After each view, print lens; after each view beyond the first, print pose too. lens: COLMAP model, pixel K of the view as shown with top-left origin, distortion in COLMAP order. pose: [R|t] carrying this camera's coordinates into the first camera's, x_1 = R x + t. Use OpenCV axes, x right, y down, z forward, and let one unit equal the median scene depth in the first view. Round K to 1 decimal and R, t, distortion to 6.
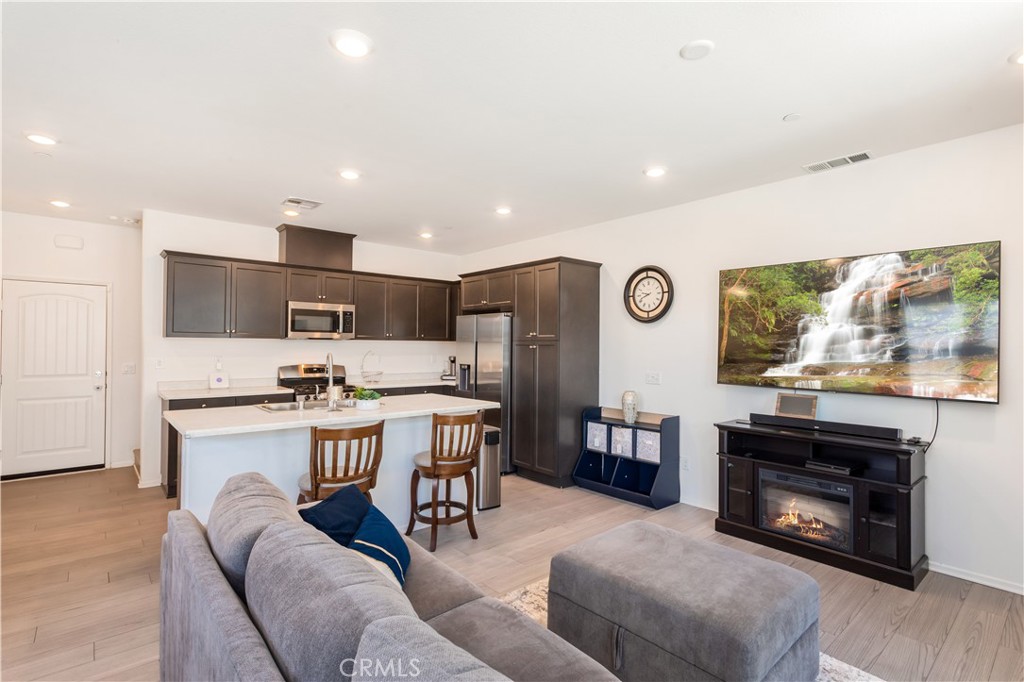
lens RADIAL K [[480.1, 0, 505.9], [0, 480.1, 341.0], [0, 0, 1]] dist [-0.000682, -0.000196]
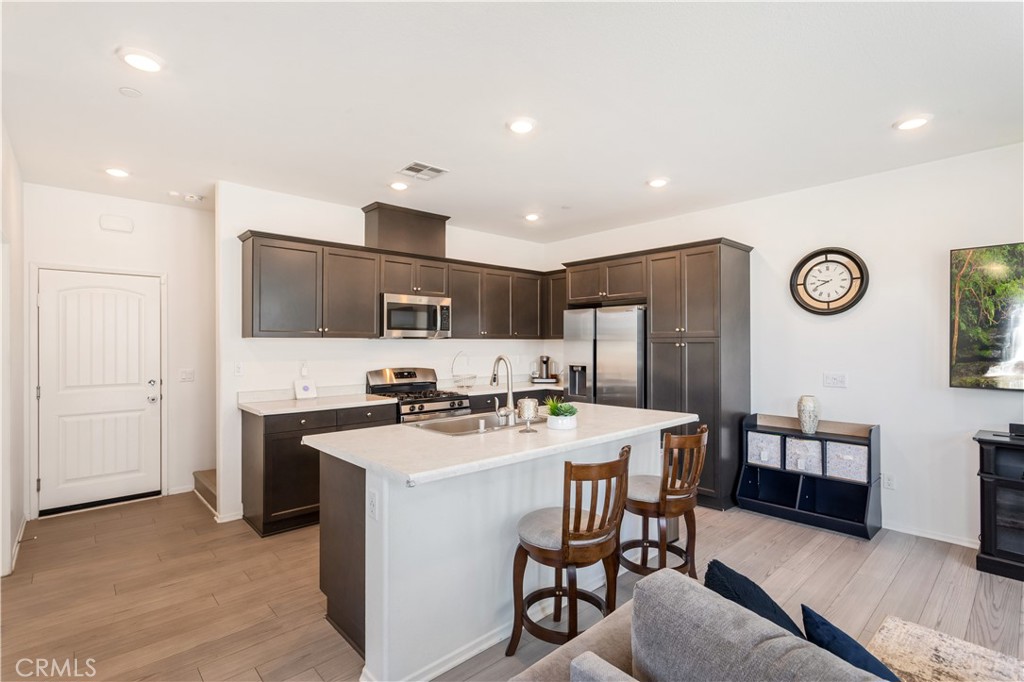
lens RADIAL K [[480.1, 0, 511.0], [0, 480.1, 339.0], [0, 0, 1]] dist [-0.000682, -0.000196]
pose [[0.999444, -0.010067, 0.031797, -0.299035], [0.010027, 0.999949, 0.001421, -0.002527], [-0.031810, -0.001101, 0.999493, 0.174779]]
